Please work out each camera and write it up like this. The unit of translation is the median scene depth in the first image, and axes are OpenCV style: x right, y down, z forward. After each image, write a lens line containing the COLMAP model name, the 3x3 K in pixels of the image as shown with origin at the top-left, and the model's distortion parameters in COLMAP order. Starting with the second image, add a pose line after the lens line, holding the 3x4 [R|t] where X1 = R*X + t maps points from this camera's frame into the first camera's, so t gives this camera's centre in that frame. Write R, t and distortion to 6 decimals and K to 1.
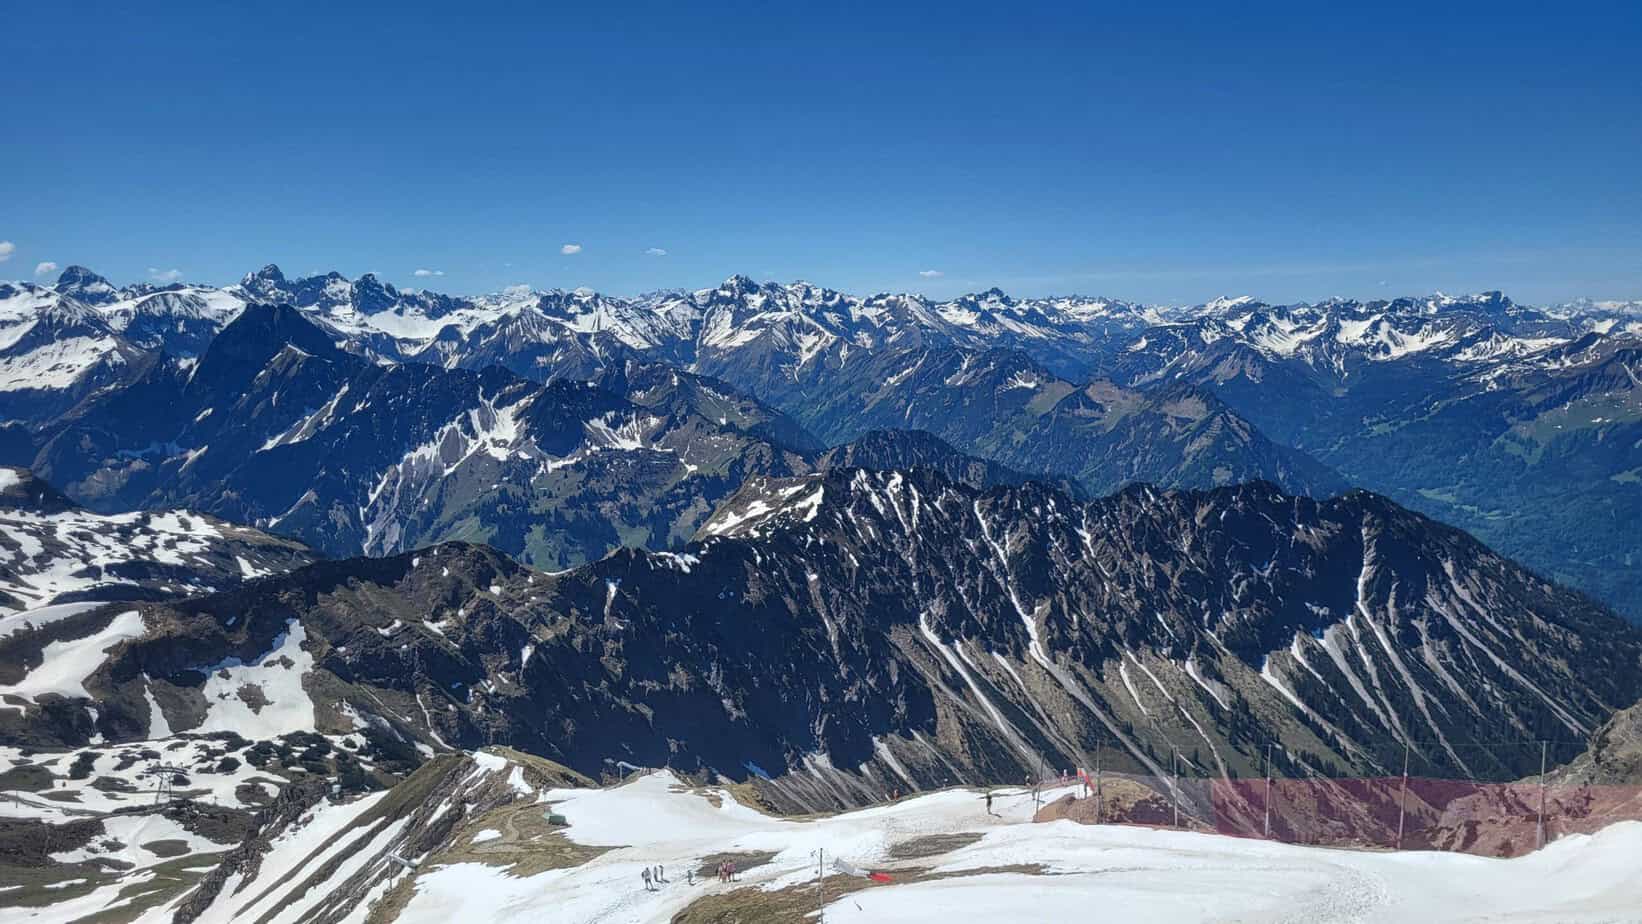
lens RADIAL K [[1270.8, 0, 820.3], [0, 1270.8, 462.5], [0, 0, 1]] dist [-0.004755, -0.001137]
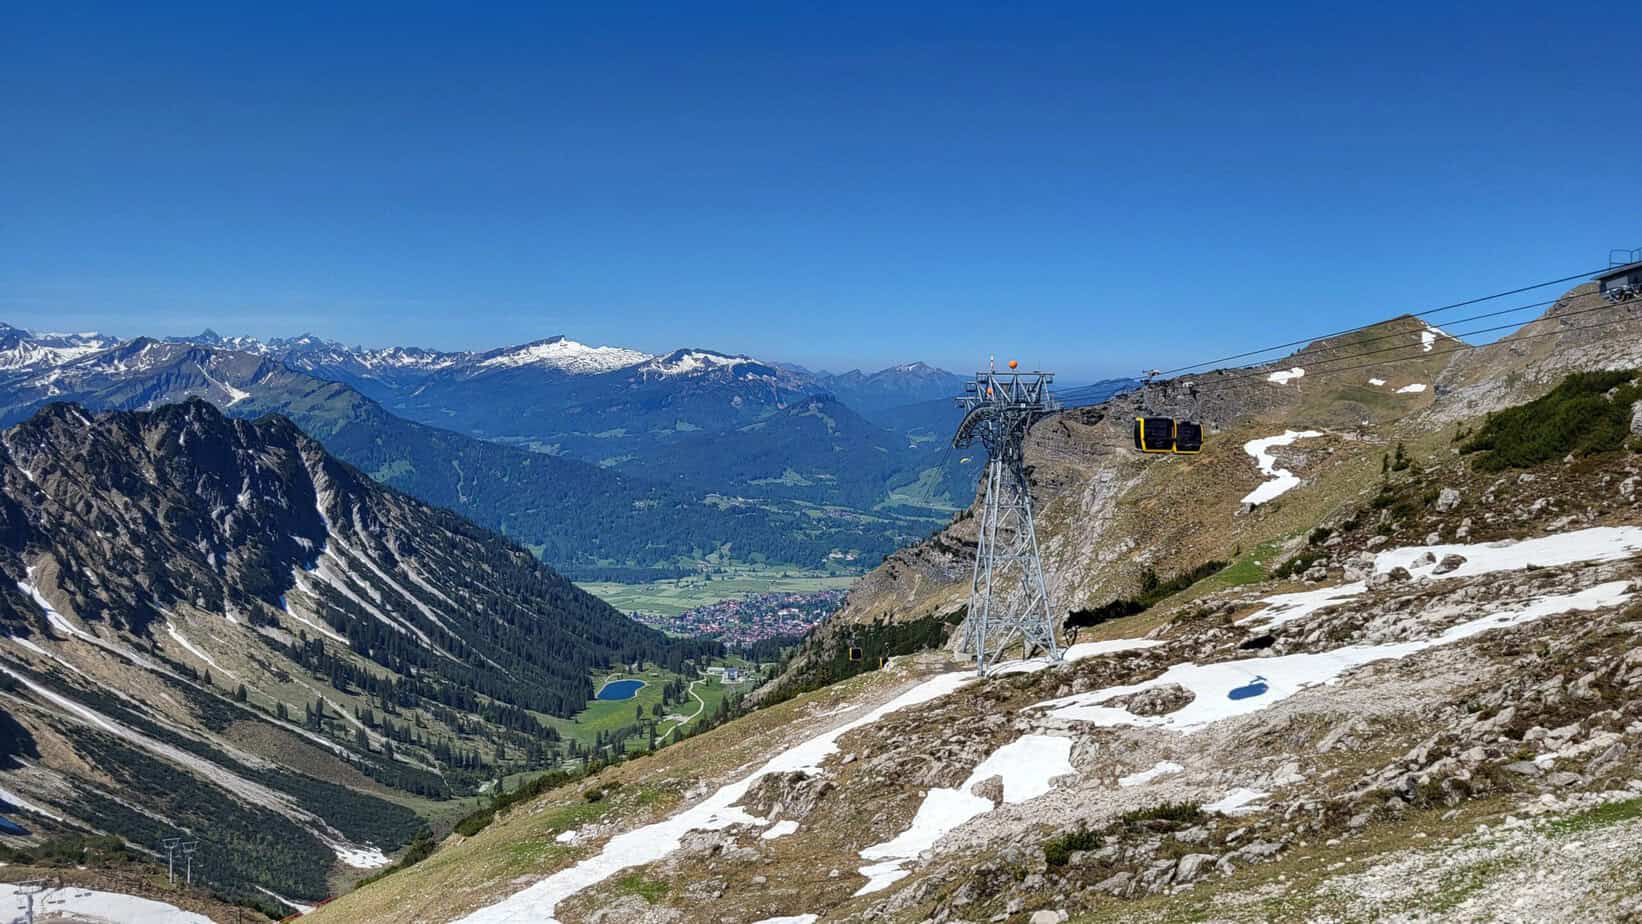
lens RADIAL K [[1270.8, 0, 820.1], [0, 1270.8, 459.4], [0, 0, 1]] dist [-0.004755, -0.001137]
pose [[0.396047, -0.051779, 0.916769, -0.249224], [0.099643, 0.994936, 0.013148, 0.084198], [-0.912808, 0.086142, 0.399201, 0.333557]]
